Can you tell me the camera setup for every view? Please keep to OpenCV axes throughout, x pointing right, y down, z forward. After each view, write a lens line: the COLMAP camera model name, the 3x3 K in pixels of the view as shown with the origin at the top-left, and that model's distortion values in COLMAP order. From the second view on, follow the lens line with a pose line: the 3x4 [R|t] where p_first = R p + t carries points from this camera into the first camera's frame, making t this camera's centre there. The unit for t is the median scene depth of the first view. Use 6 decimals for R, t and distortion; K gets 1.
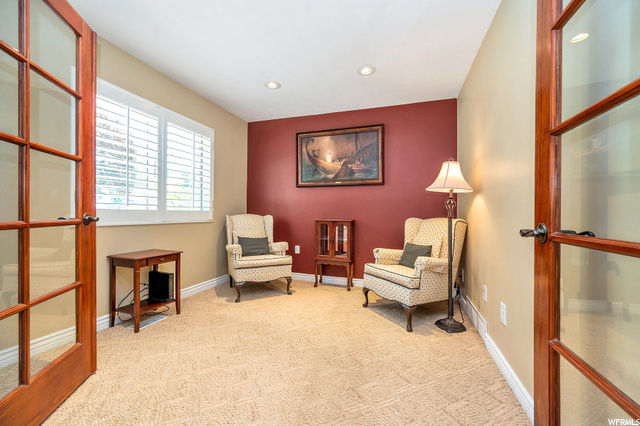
lens RADIAL K [[256.8, 0, 322.5], [0, 256.8, 214.5], [0, 0, 1]] dist [0.000240, 0.000087]
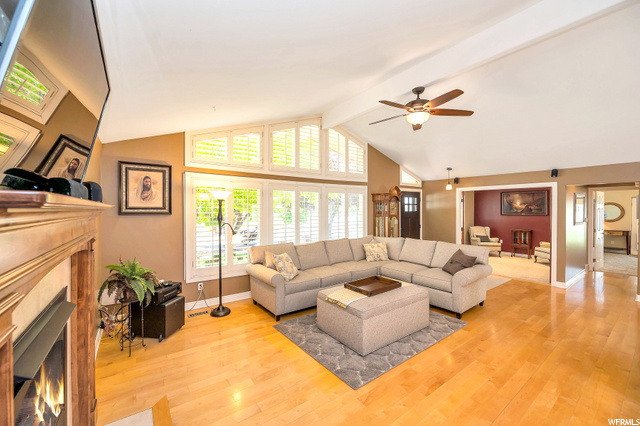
lens RADIAL K [[256.8, 0, 323.3], [0, 256.8, 210.6], [0, 0, 1]] dist [0.000240, 0.000087]
pose [[0.815957, -0.005190, -0.578089, -0.075162], [0.004021, 0.999986, -0.003302, -0.158855], [0.578099, 0.000370, 0.815967, -2.011471]]
